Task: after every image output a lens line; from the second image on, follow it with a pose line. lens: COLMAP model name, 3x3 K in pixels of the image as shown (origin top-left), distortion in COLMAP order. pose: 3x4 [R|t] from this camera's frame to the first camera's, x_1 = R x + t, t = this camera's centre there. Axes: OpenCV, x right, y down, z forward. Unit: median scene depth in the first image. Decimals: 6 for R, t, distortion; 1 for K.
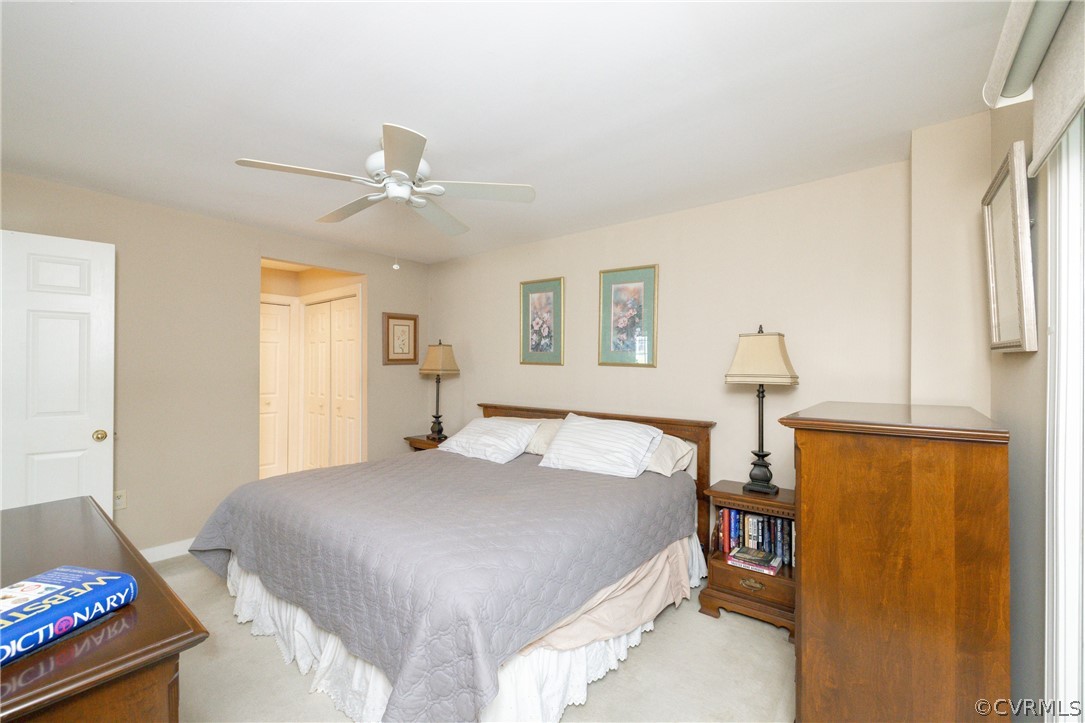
lens RADIAL K [[475.0, 0, 537.7], [0, 475.0, 355.0], [0, 0, 1]] dist [0.000122, -0.000283]
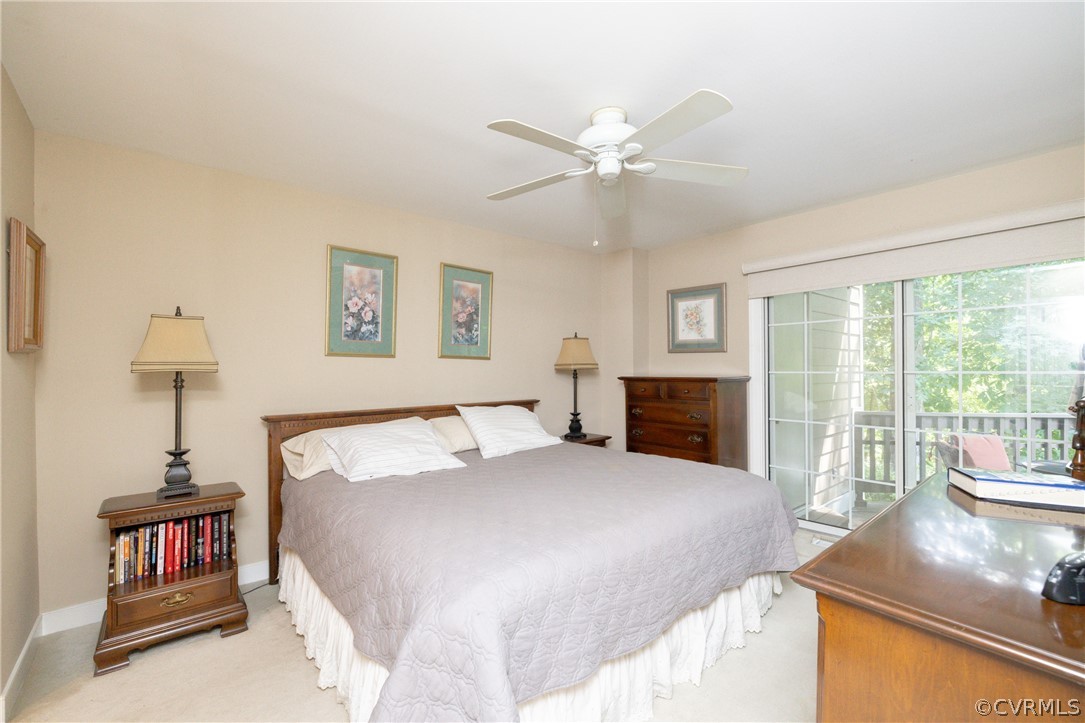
lens RADIAL K [[456.6, 0, 536.9], [0, 456.6, 365.7], [0, 0, 1]] dist [-0.001136, -0.000389]
pose [[0.188572, -0.020386, 0.981848, -0.780485], [-0.032442, 0.999110, 0.026975, 0.006405], [-0.981523, -0.036940, 0.187743, 0.621888]]
